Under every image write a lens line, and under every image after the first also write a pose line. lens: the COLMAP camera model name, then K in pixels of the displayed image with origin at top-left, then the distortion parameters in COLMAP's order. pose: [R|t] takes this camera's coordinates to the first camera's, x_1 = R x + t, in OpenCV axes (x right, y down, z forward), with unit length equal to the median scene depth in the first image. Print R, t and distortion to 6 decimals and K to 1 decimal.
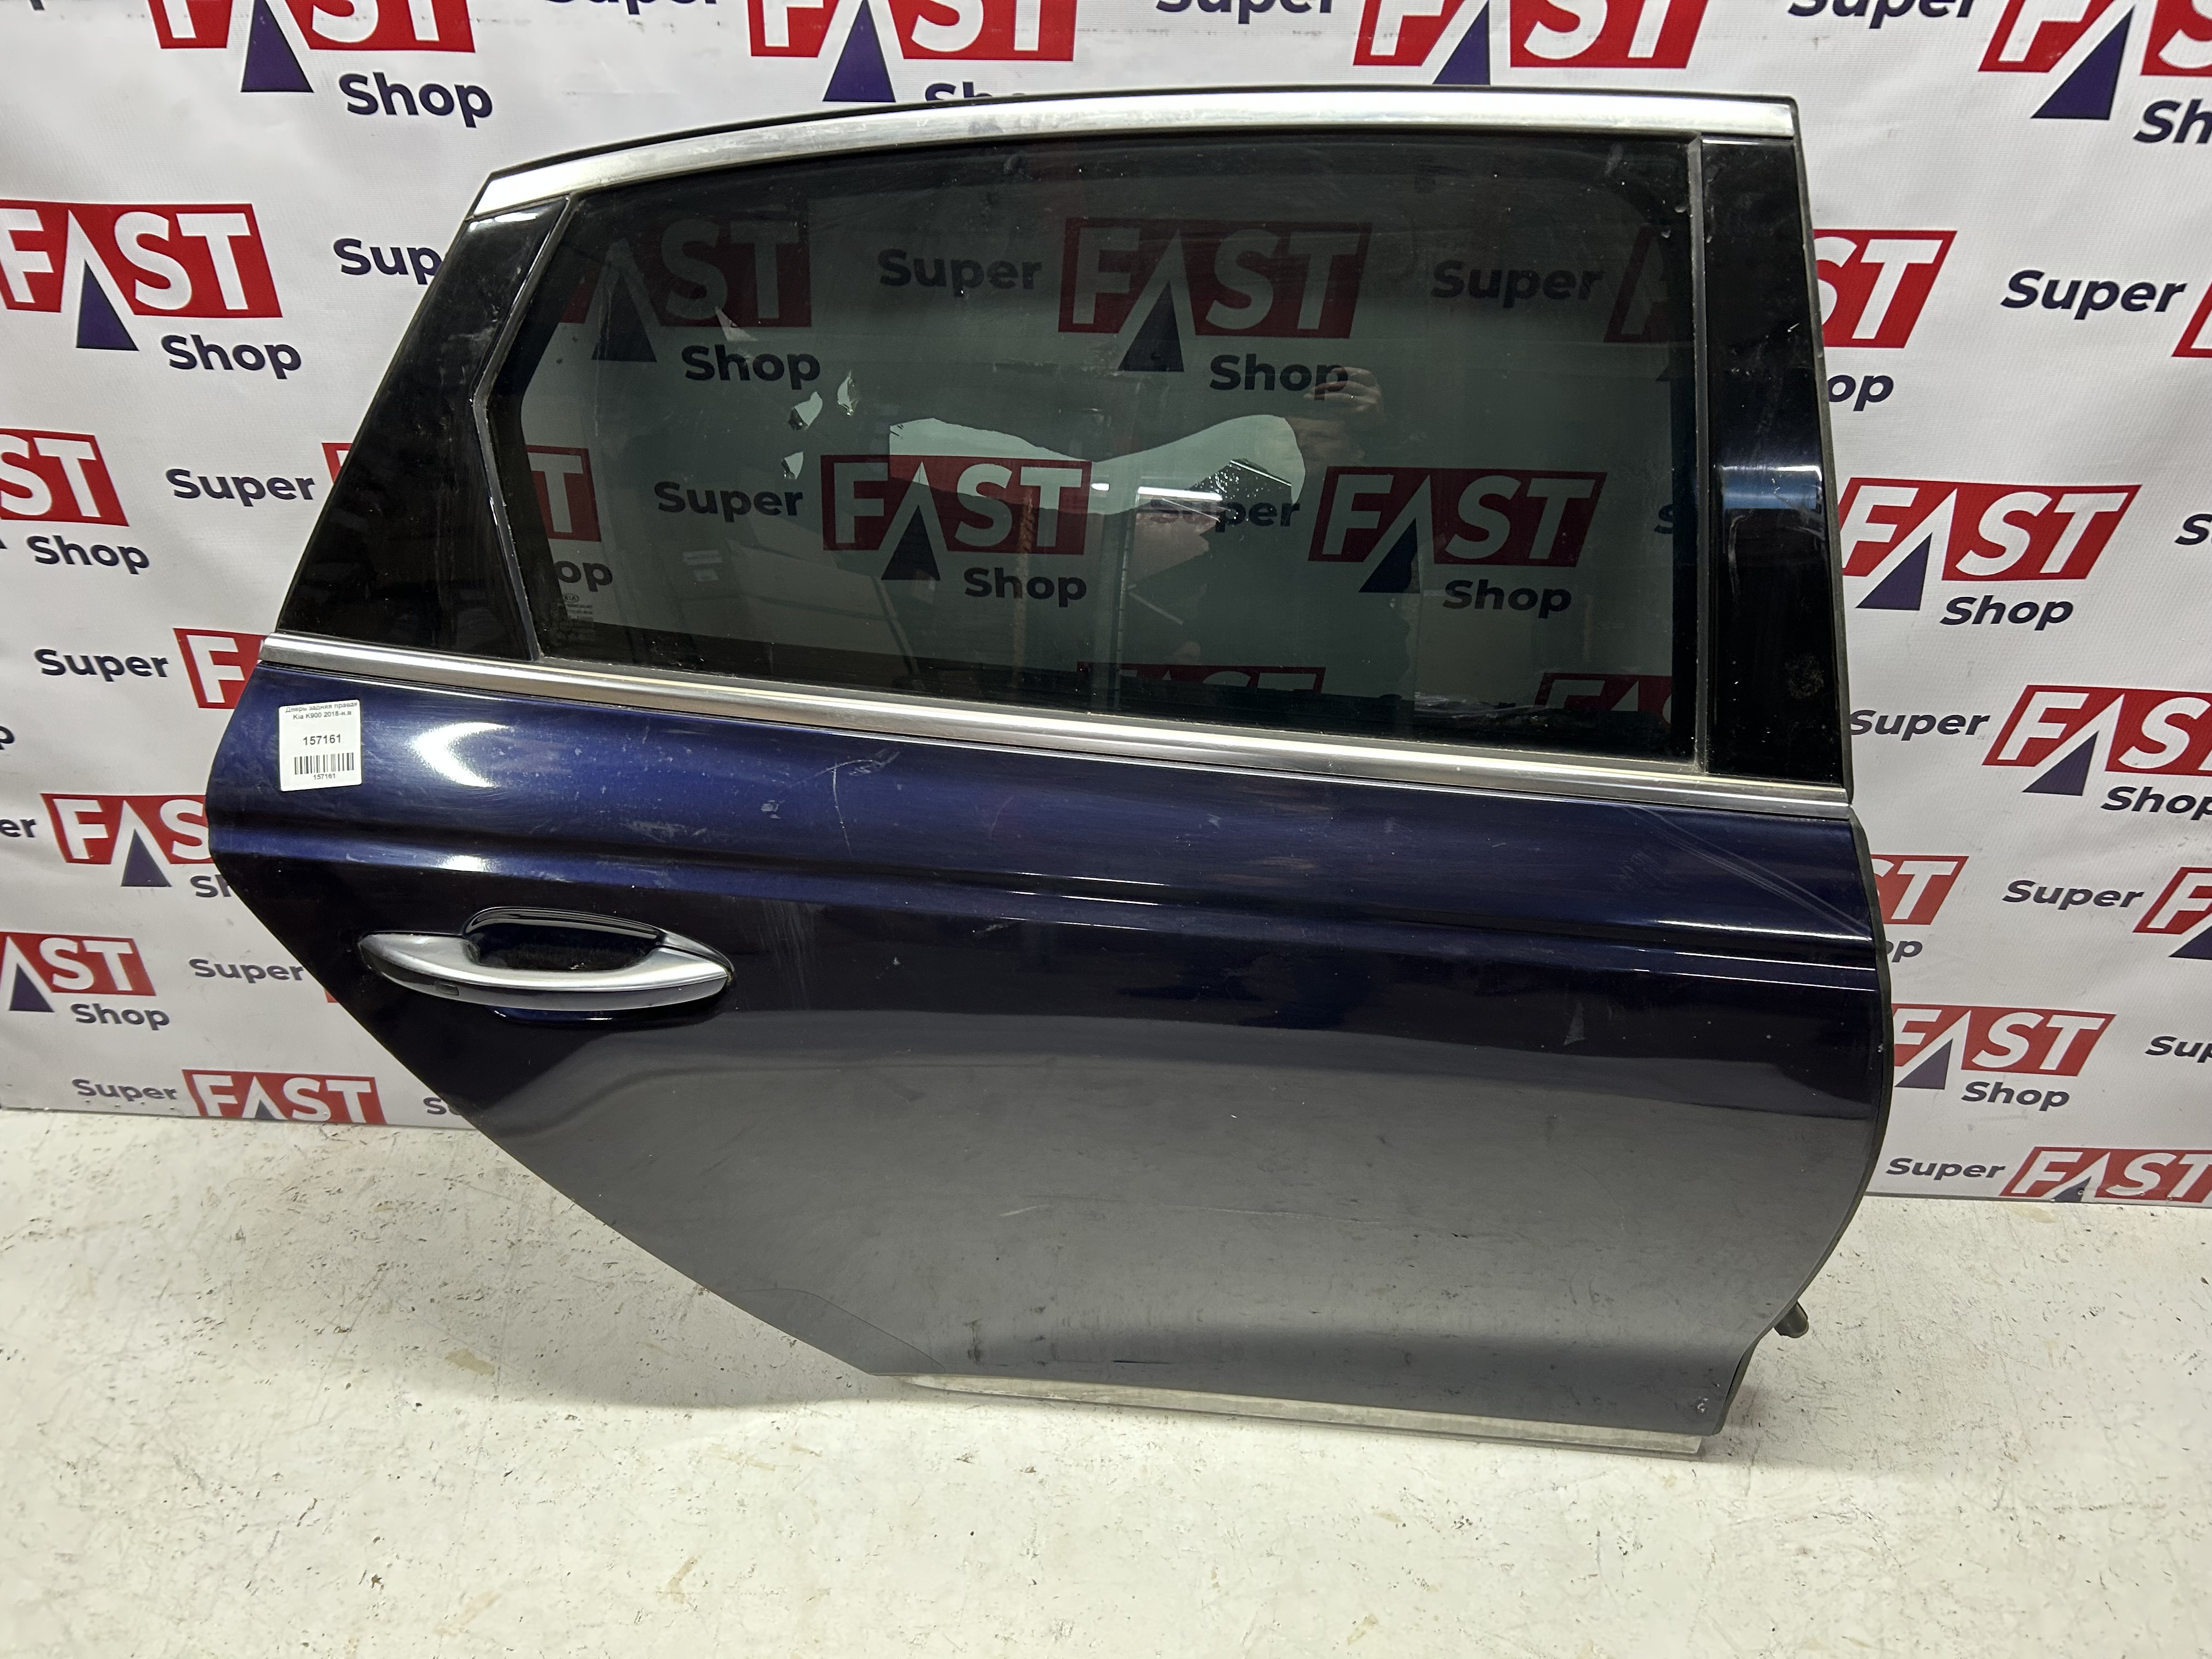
lens RADIAL K [[1682.3, 0, 1113.1], [0, 1682.3, 821.3], [0, 0, 1]] dist [0.048270, -0.055698]
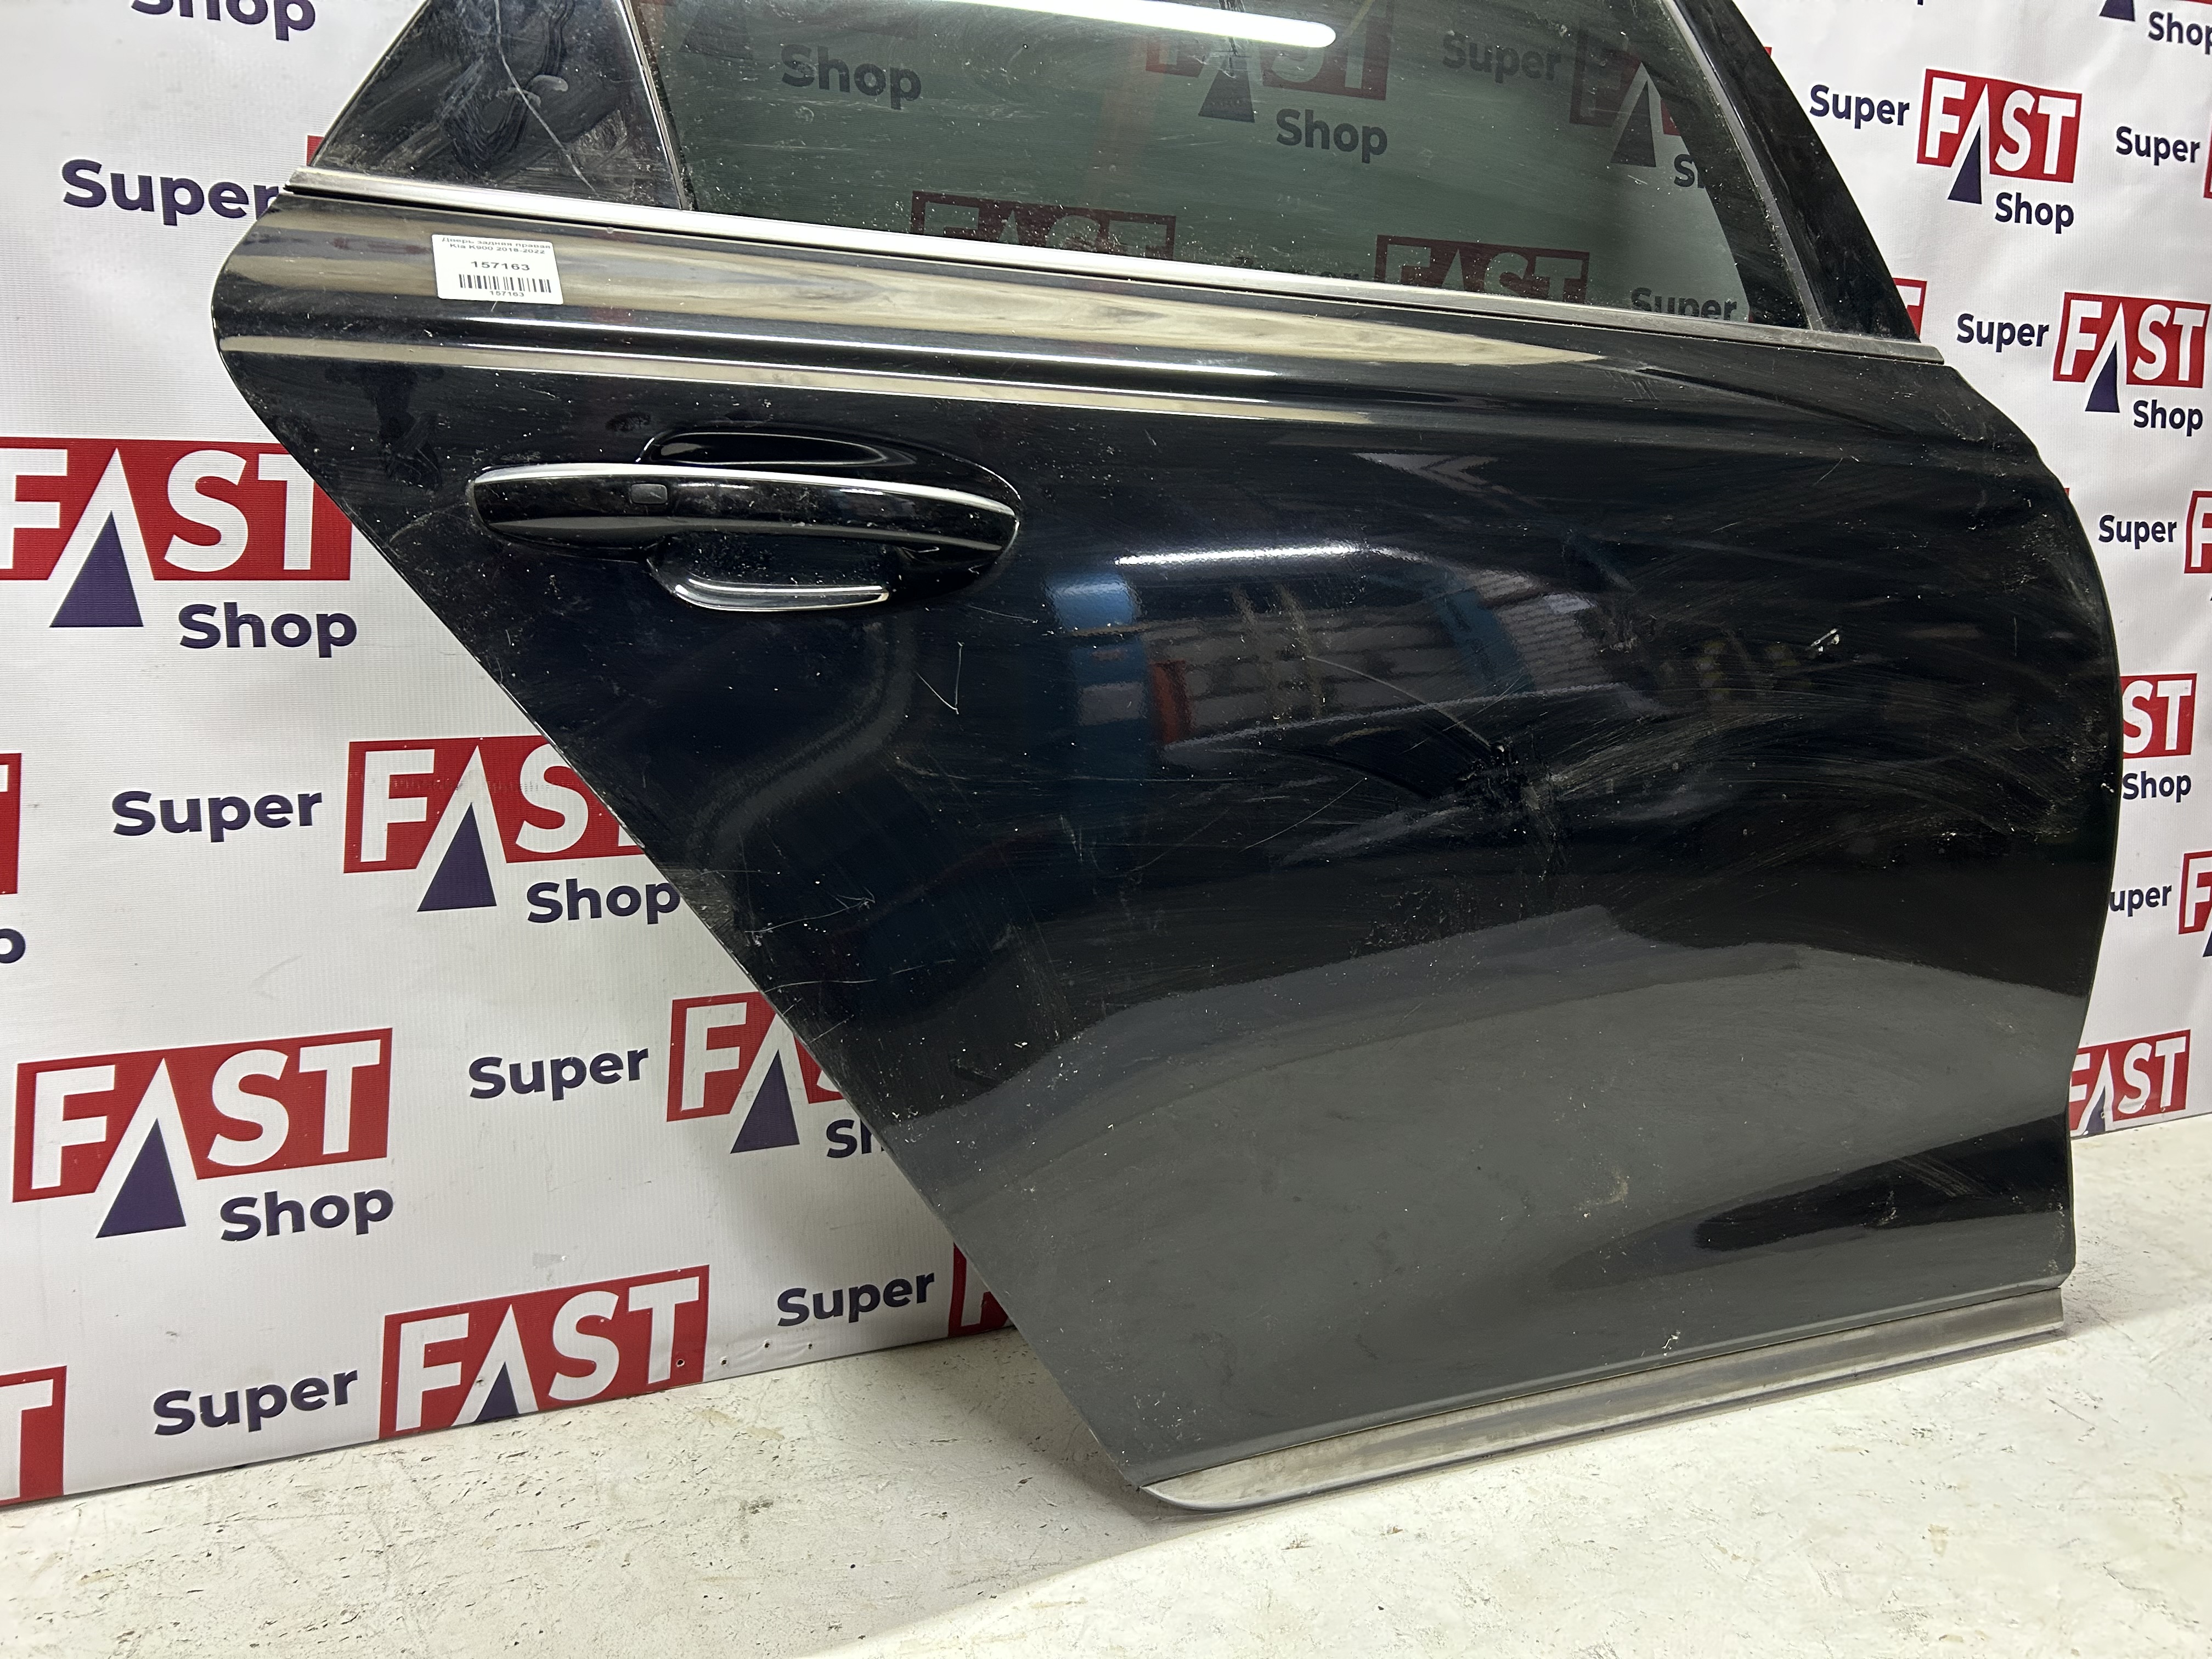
lens RADIAL K [[1682.3, 0, 1117.7], [0, 1682.3, 808.4], [0, 0, 1]] dist [0.048270, -0.055698]
pose [[0.896773, -0.056104, 0.438921, -0.448111], [0.307104, 0.793046, -0.526084, 0.517306], [-0.318569, 0.606572, 0.728412, 0.440286]]
